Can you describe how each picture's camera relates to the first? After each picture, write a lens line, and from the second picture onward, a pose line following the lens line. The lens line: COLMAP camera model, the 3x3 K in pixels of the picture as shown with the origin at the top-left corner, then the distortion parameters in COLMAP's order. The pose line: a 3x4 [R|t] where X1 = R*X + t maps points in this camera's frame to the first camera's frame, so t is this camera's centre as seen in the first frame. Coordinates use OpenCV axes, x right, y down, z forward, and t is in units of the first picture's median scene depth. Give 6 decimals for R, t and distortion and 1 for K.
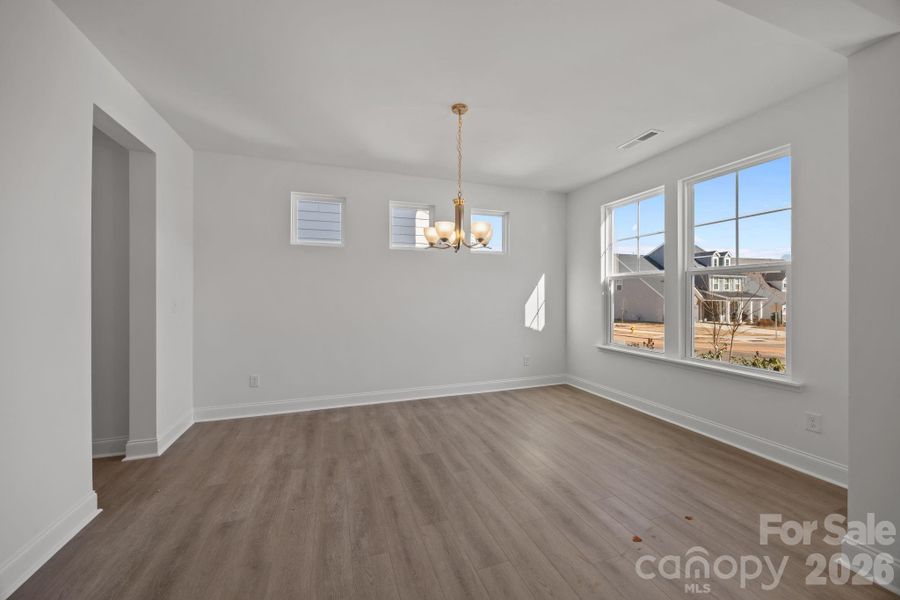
lens RADIAL K [[347.4, 0, 455.7], [0, 347.4, 295.4], [0, 0, 1]] dist [-0.001234, -0.000240]
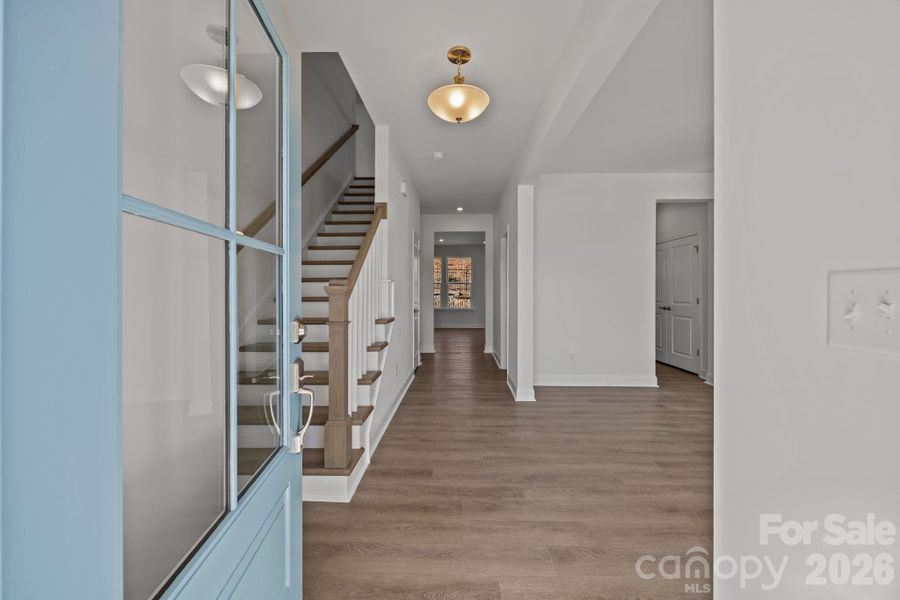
lens RADIAL K [[347.4, 0, 449.5], [0, 347.4, 296.3], [0, 0, 1]] dist [-0.001234, -0.000240]
pose [[-0.381967, 0.002148, -0.924173, 1.029871], [-0.006053, 0.999970, 0.004825, 0.034984], [0.924156, 0.007437, -0.381943, 0.425894]]
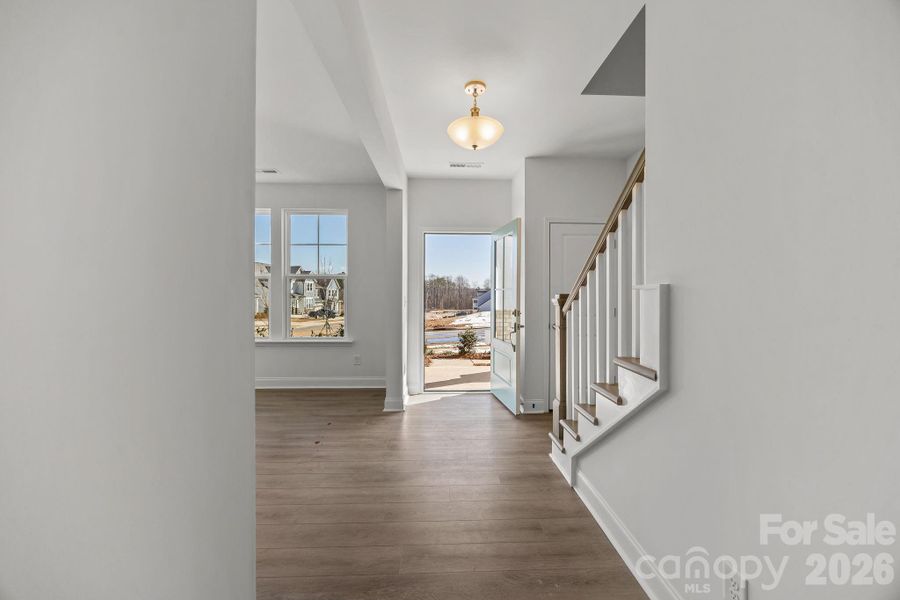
lens RADIAL K [[347.4, 0, 450.6], [0, 347.4, 295.4], [0, 0, 1]] dist [-0.001234, -0.000240]
pose [[0.316534, -0.008049, 0.948547, -0.537806], [0.003509, 0.999967, 0.007314, 0.001557], [-0.948575, 0.001013, 0.316552, -0.072497]]
